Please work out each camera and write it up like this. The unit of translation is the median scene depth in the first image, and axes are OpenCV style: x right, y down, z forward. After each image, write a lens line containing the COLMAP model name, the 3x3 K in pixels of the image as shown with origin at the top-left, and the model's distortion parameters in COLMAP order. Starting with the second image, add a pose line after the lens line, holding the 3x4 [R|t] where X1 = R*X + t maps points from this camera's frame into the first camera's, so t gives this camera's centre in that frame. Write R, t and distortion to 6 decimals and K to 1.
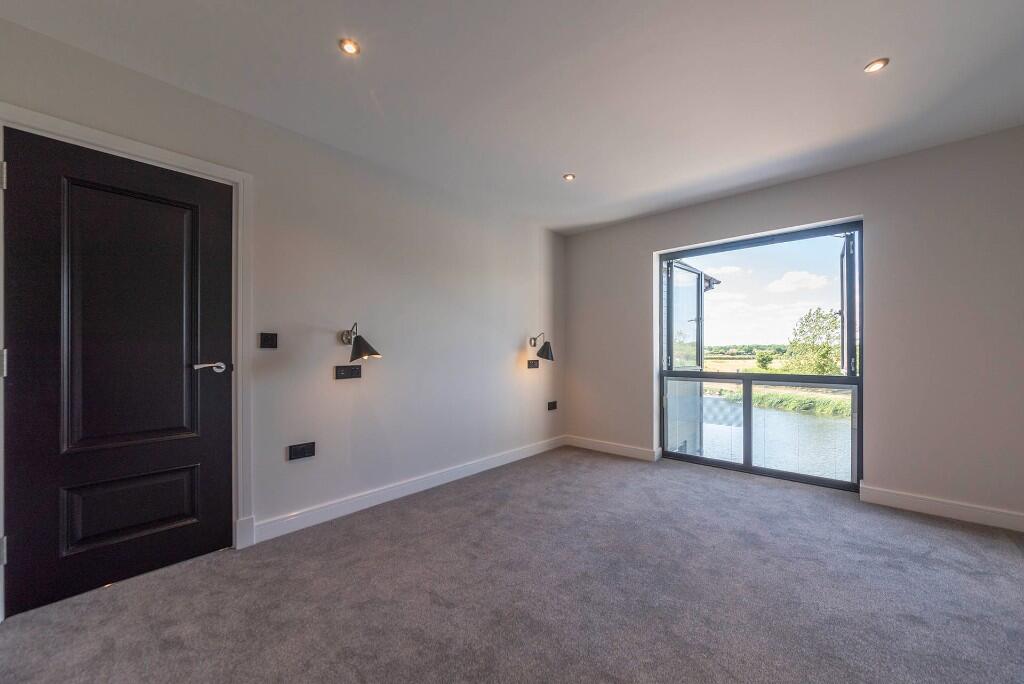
lens RADIAL K [[378.3, 0, 514.5], [0, 378.3, 348.2], [0, 0, 1]] dist [-0.000674, 0.000012]
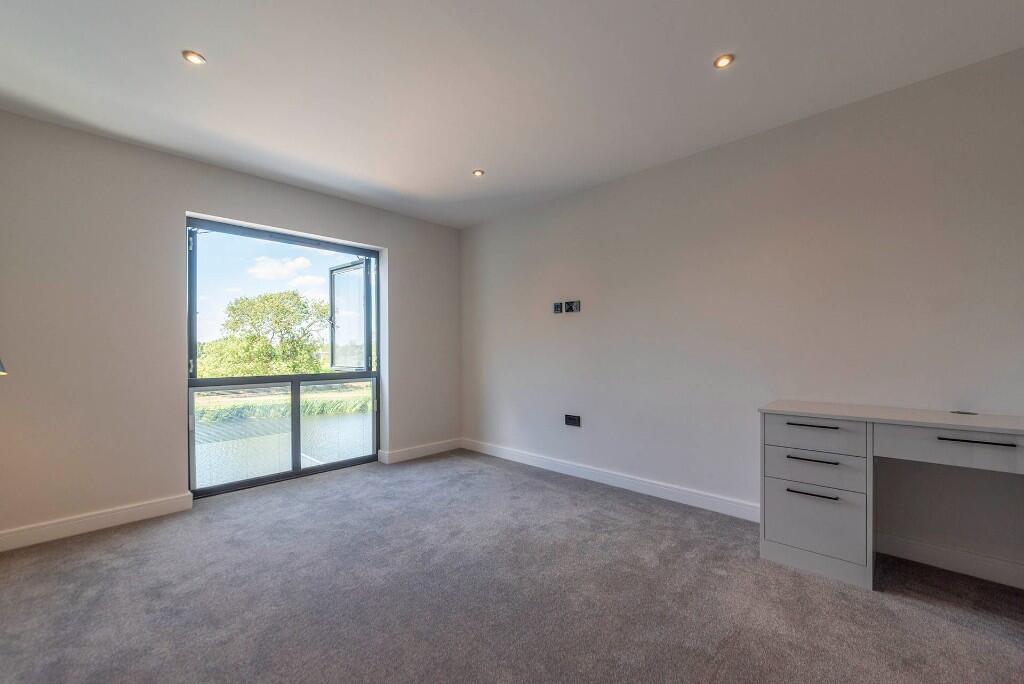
lens RADIAL K [[418.6, 0, 507.6], [0, 418.6, 344.9], [0, 0, 1]] dist [-0.001869, -0.000097]
pose [[0.046890, 0.009722, 0.998853, -0.476371], [-0.003383, 0.999948, -0.009574, -0.001696], [-0.998894, -0.002930, 0.046921, 0.460280]]
